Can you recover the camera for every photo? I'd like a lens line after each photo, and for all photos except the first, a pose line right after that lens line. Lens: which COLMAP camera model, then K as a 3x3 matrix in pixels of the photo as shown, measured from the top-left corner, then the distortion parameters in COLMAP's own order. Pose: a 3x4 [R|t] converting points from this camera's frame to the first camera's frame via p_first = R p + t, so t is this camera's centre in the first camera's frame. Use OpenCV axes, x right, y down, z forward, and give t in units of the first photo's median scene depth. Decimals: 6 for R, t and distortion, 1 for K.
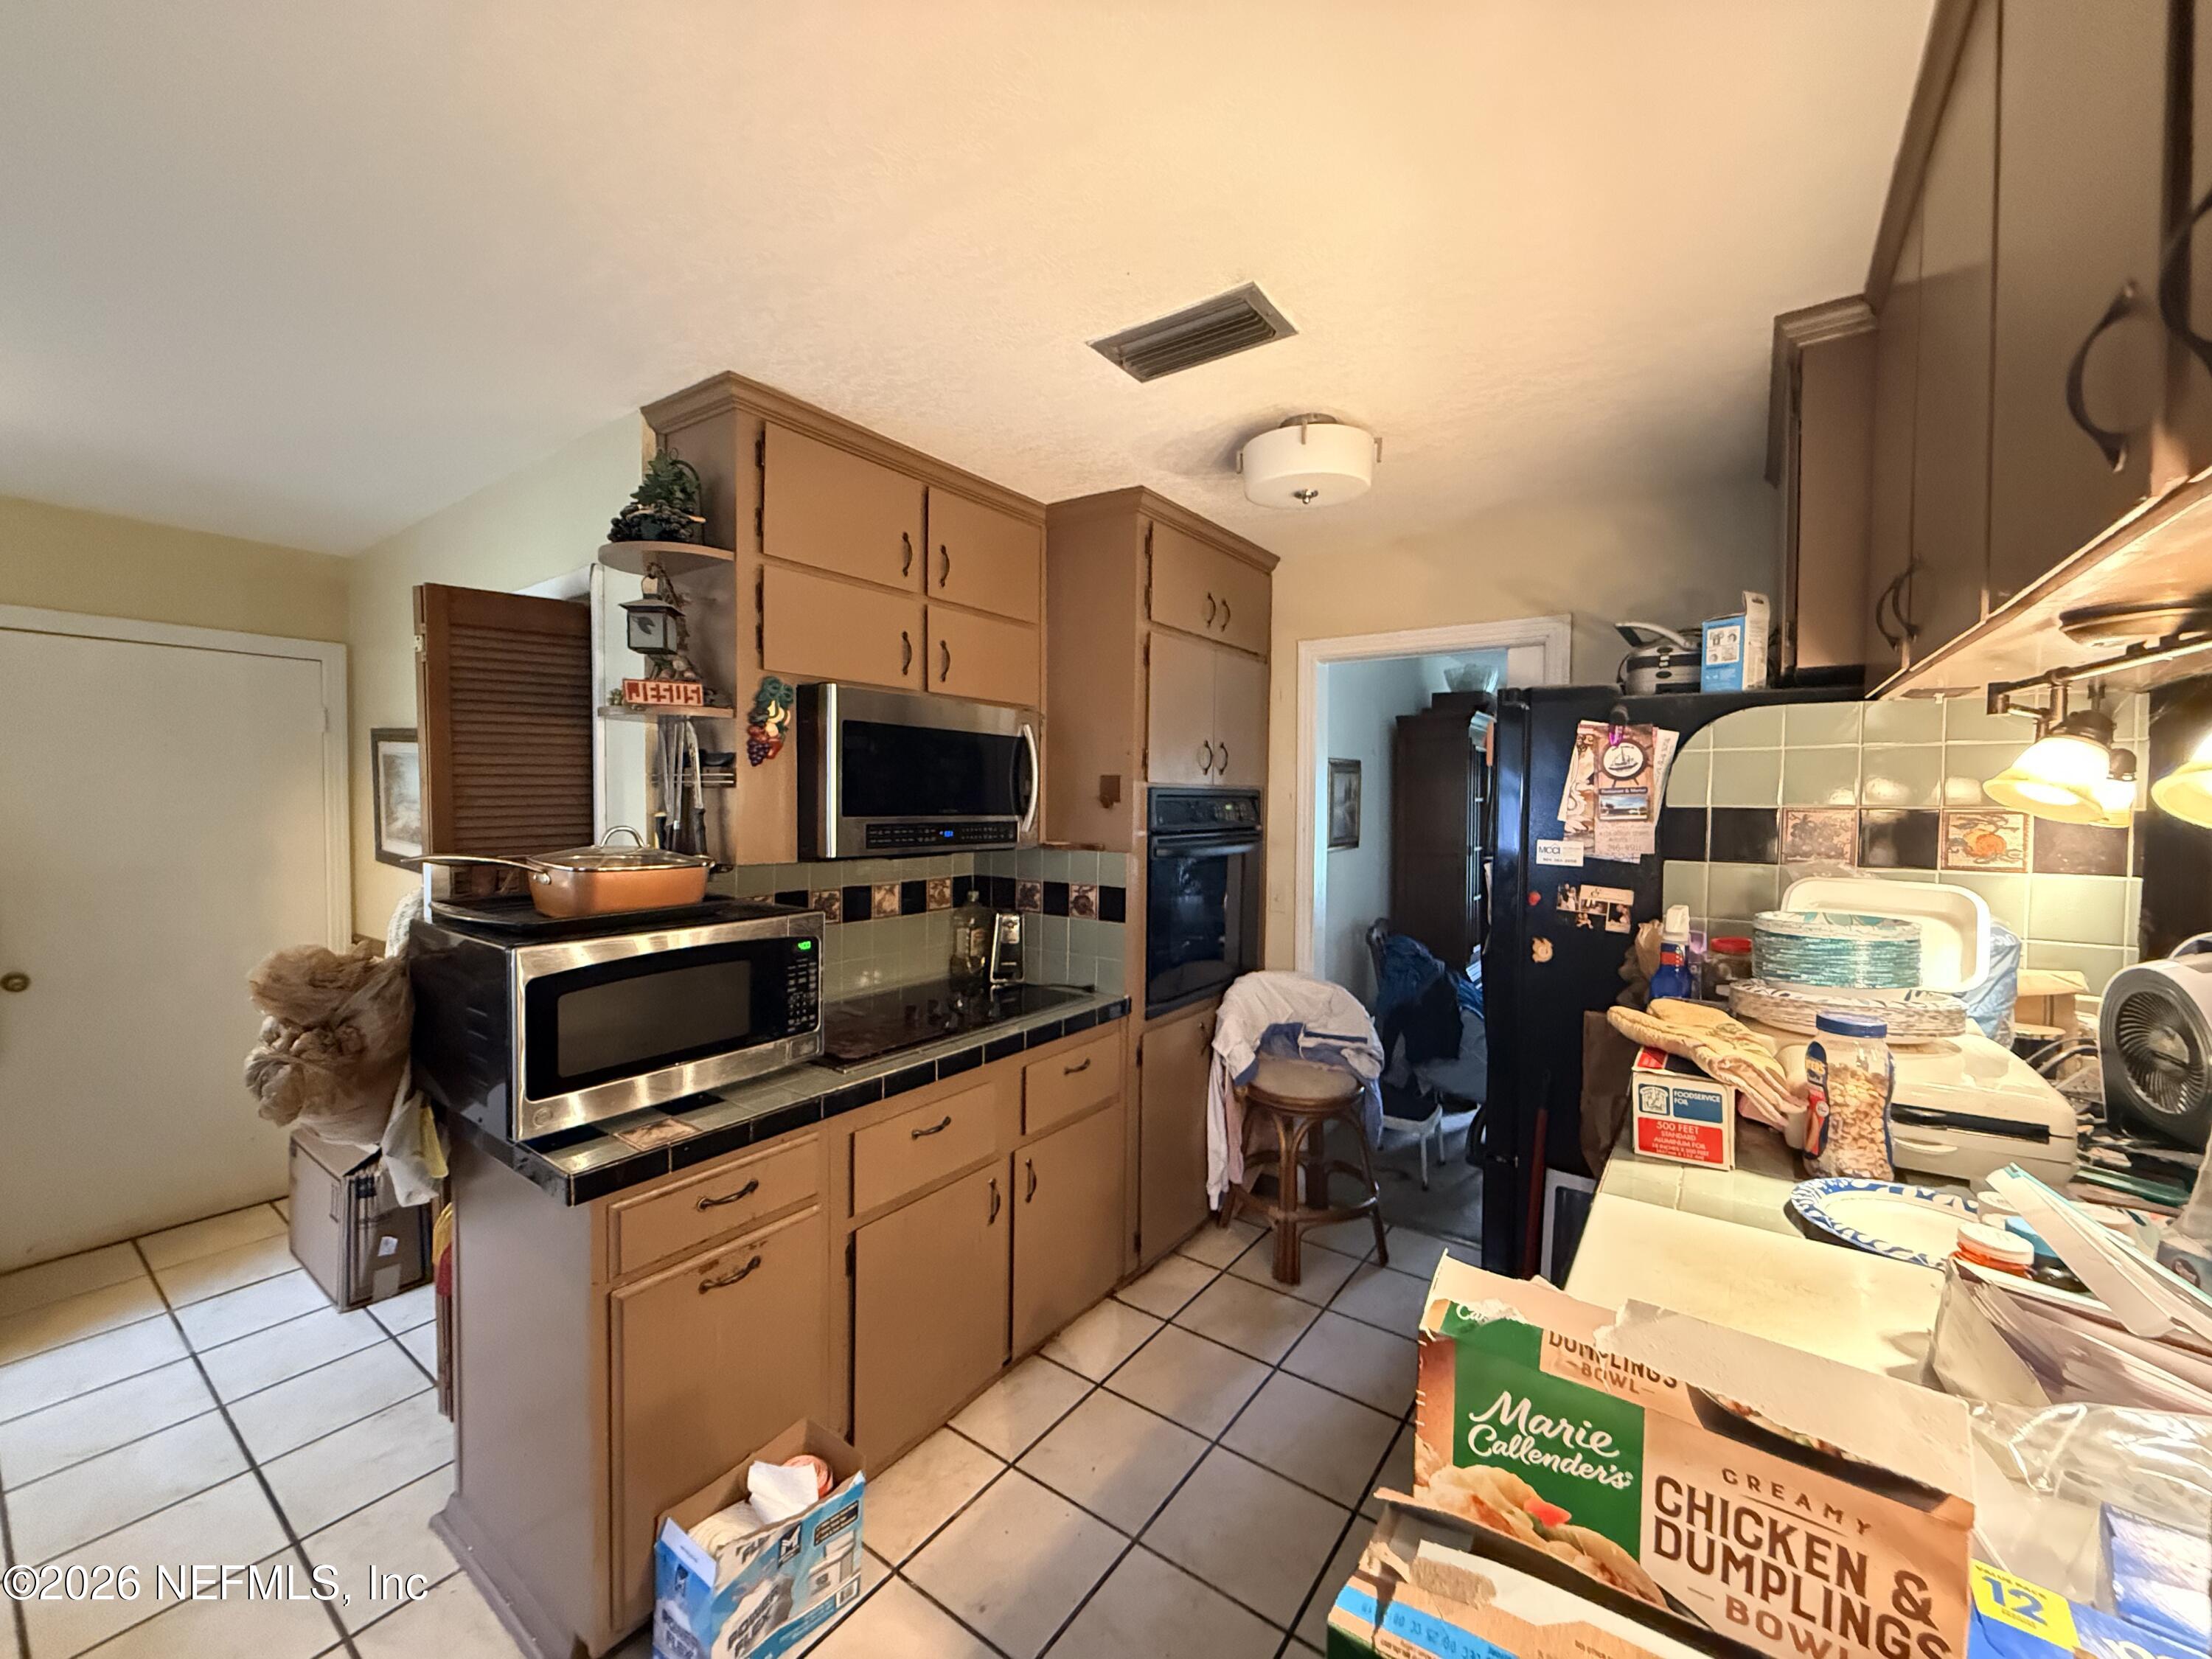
lens RADIAL K [[873.2, 0, 1102.4], [0, 873.2, 830.6], [0, 0, 1]] dist [0.000562, -0.000298]
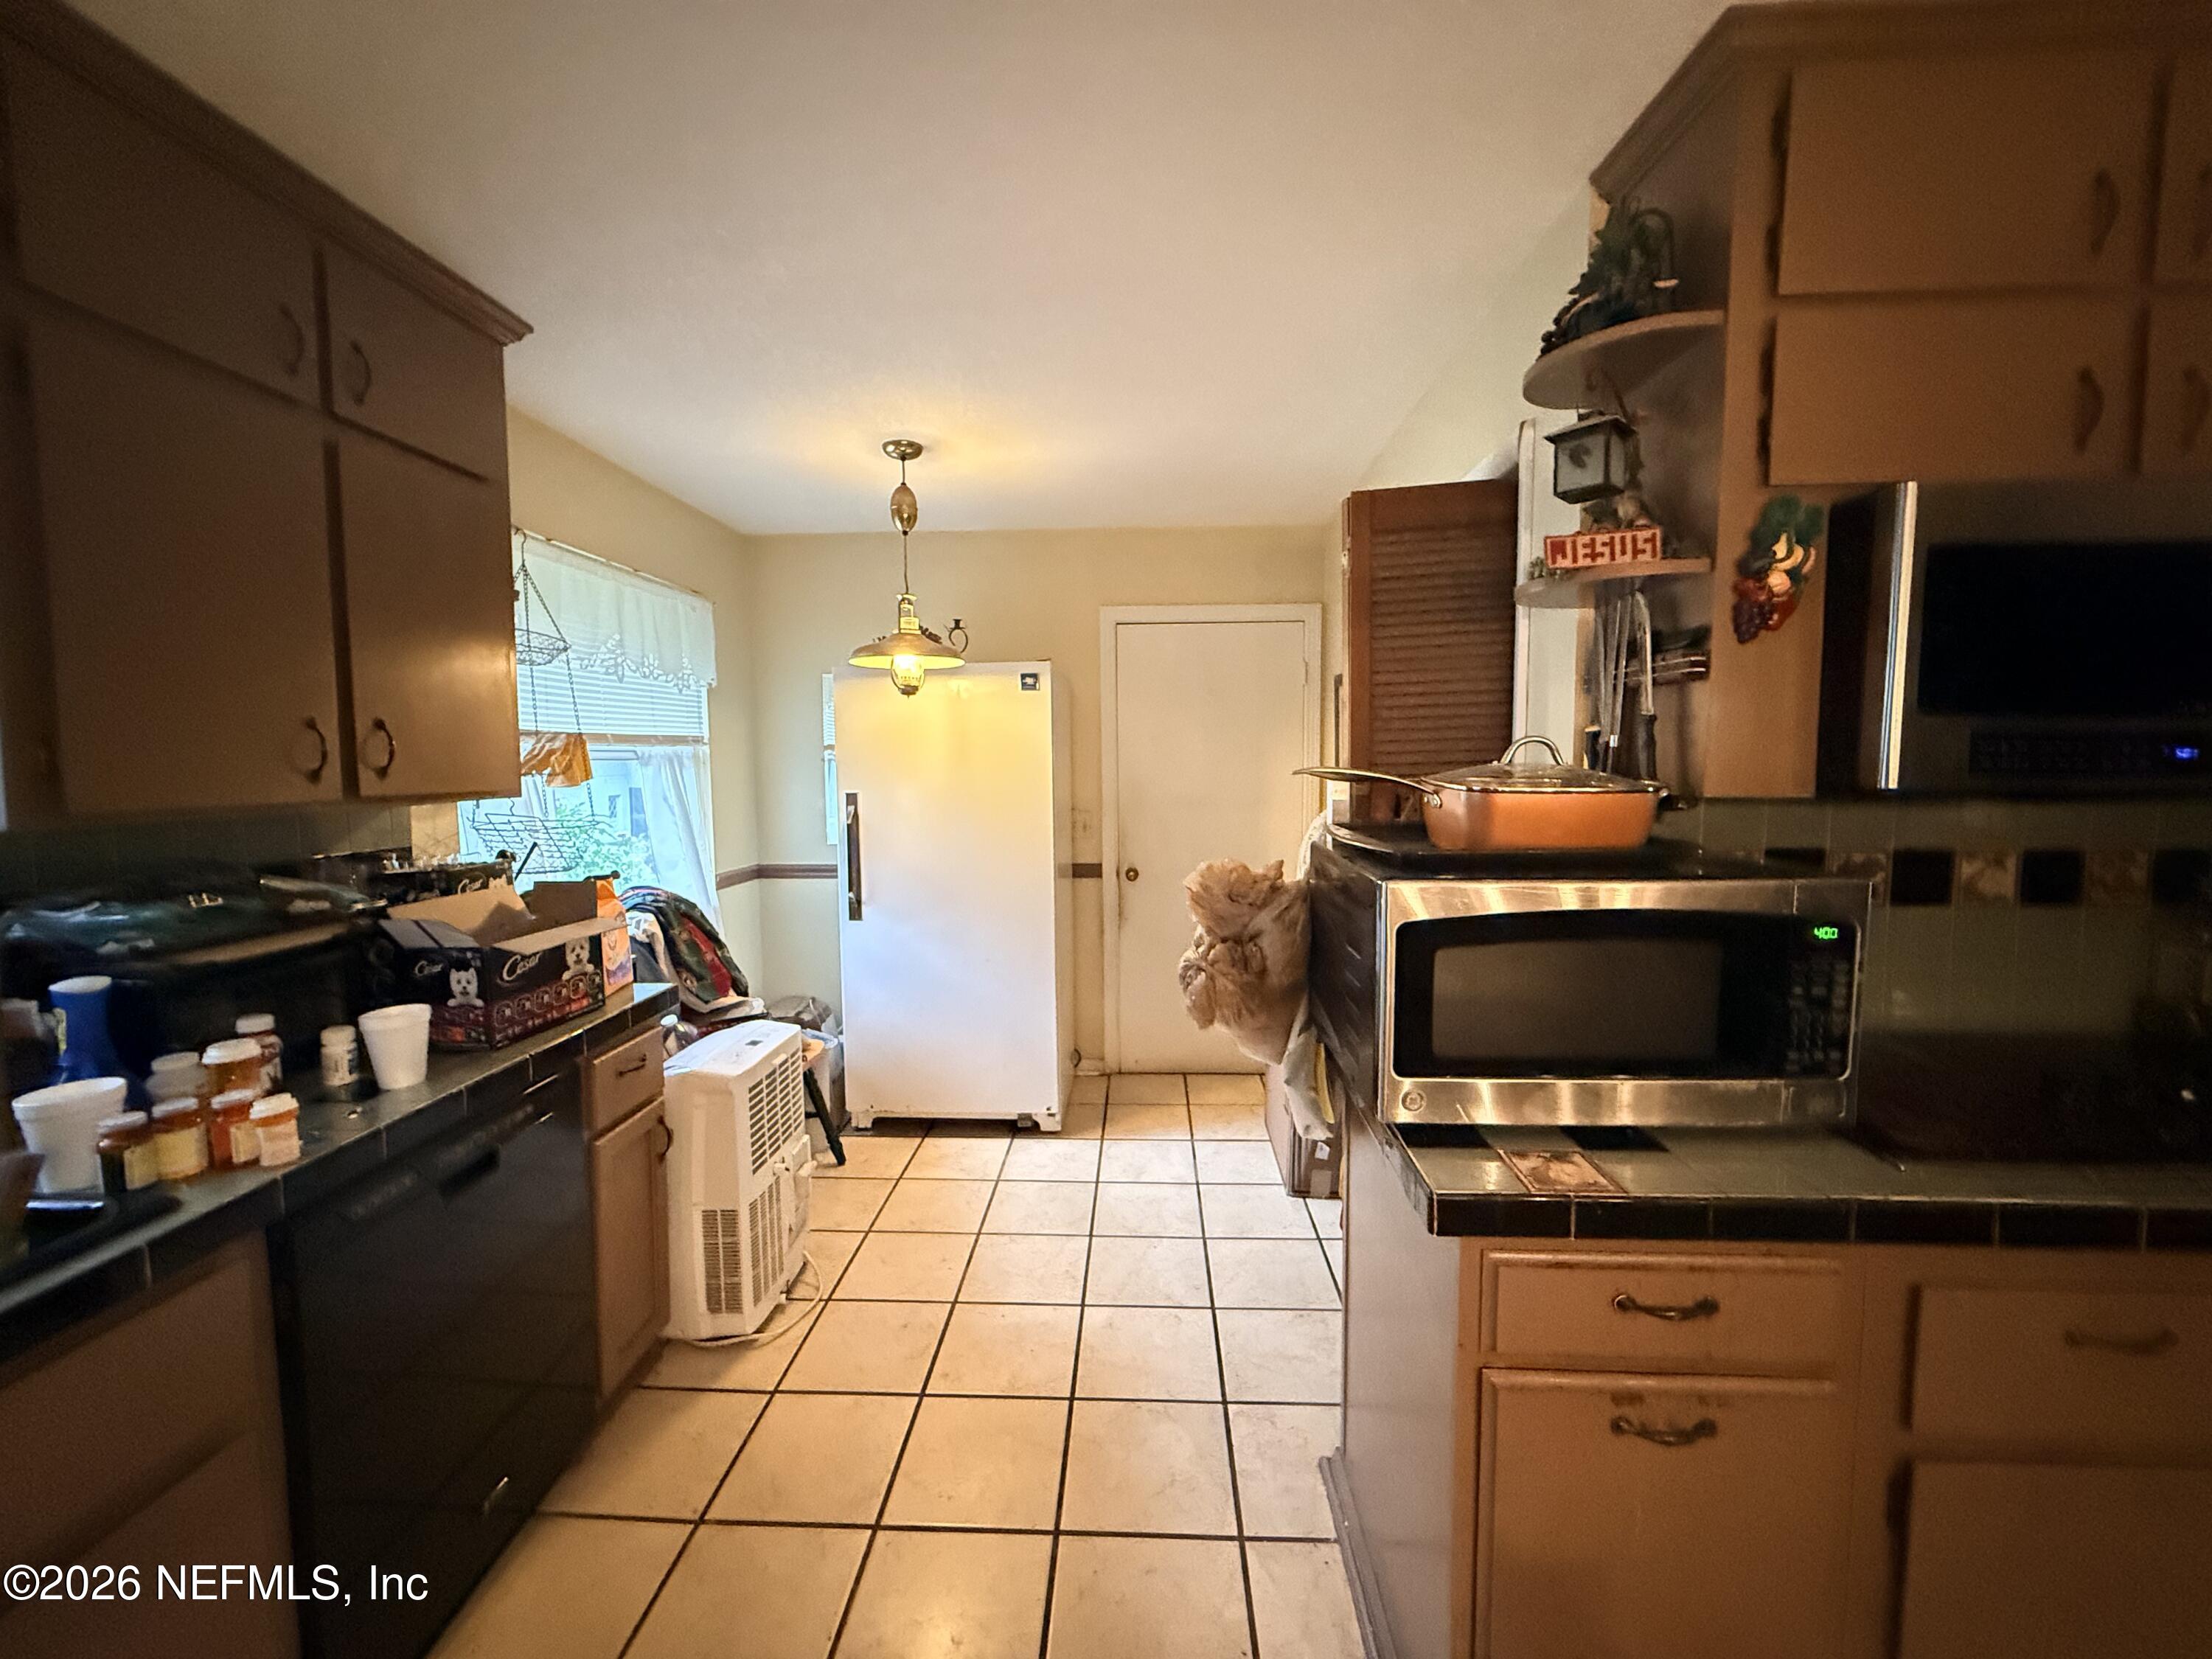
lens RADIAL K [[873.2, 0, 1101.2], [0, 873.2, 829.0], [0, 0, 1]] dist [0.000562, -0.000298]
pose [[0.541864, 0.051020, -0.838916, -0.114733], [-0.015152, 0.998587, 0.050944, 0.038709], [0.840330, -0.014894, 0.541871, 0.268056]]
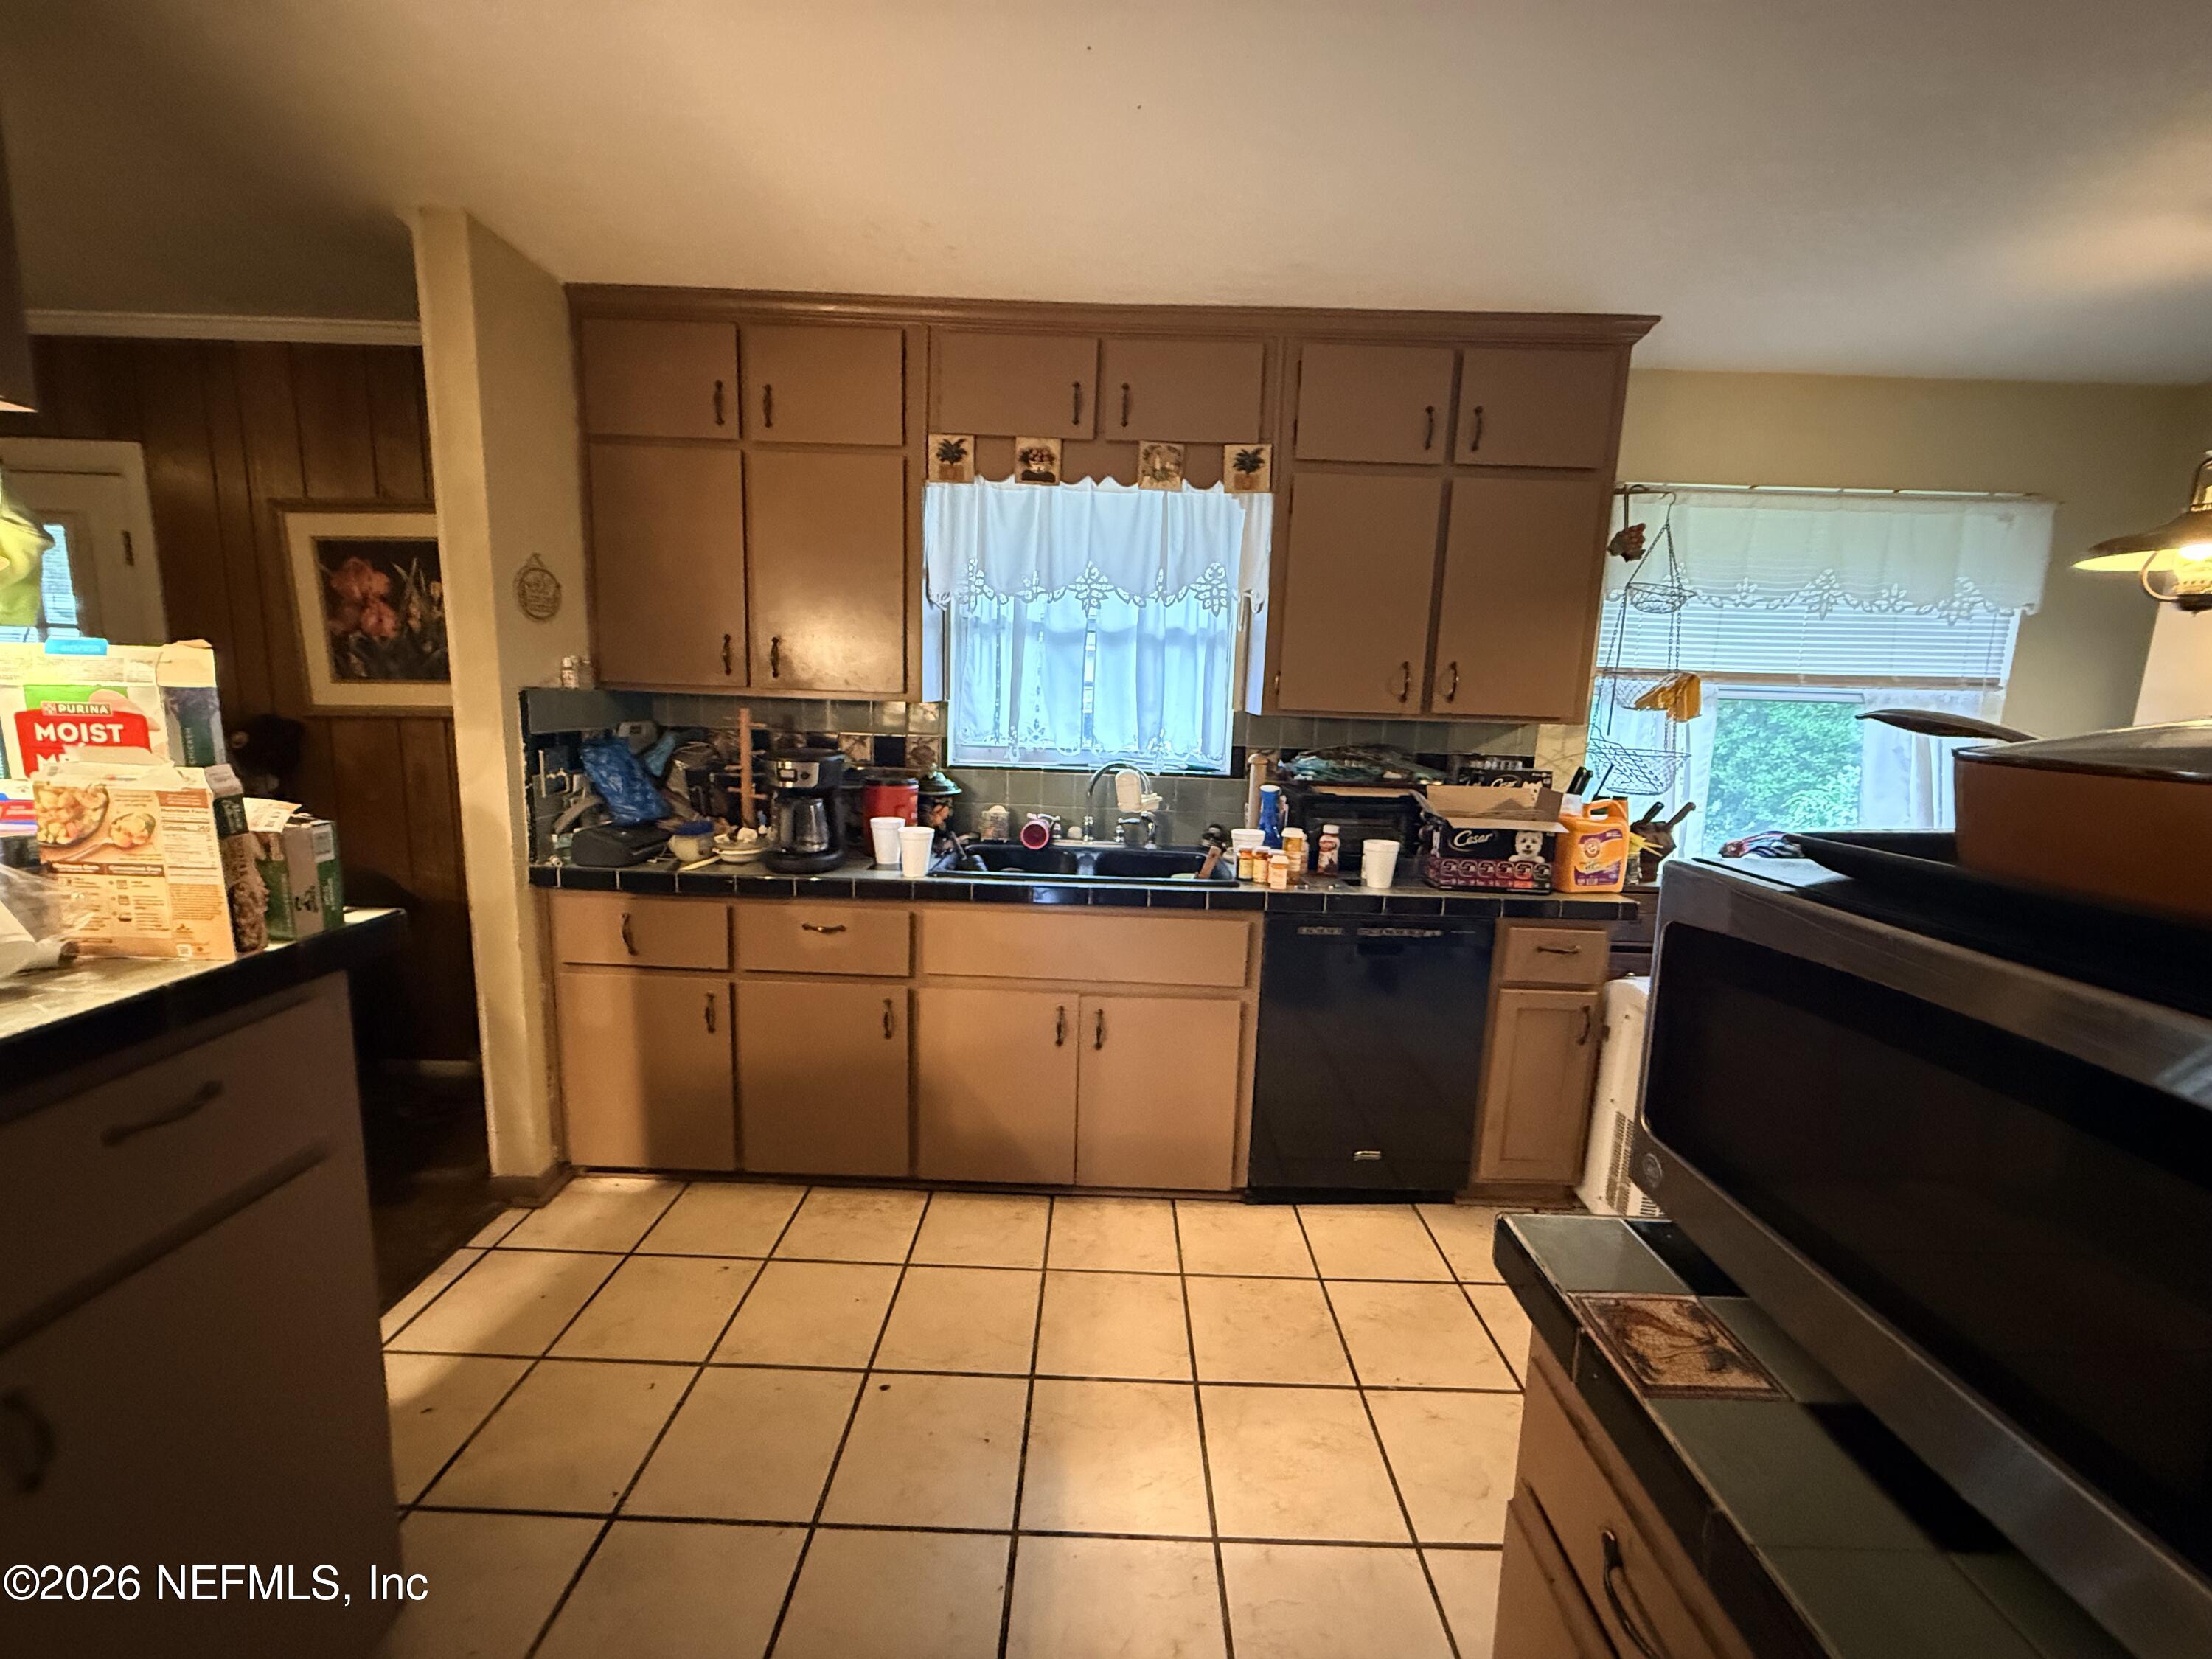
lens RADIAL K [[873.2, 0, 1105.2], [0, 873.2, 832.6], [0, 0, 1]] dist [0.000562, -0.000298]
pose [[-0.815919, 0.056046, -0.575443, -0.034715], [-0.060882, 0.981428, 0.181912, 0.028848], [0.574951, 0.183460, -0.797354, 0.934656]]
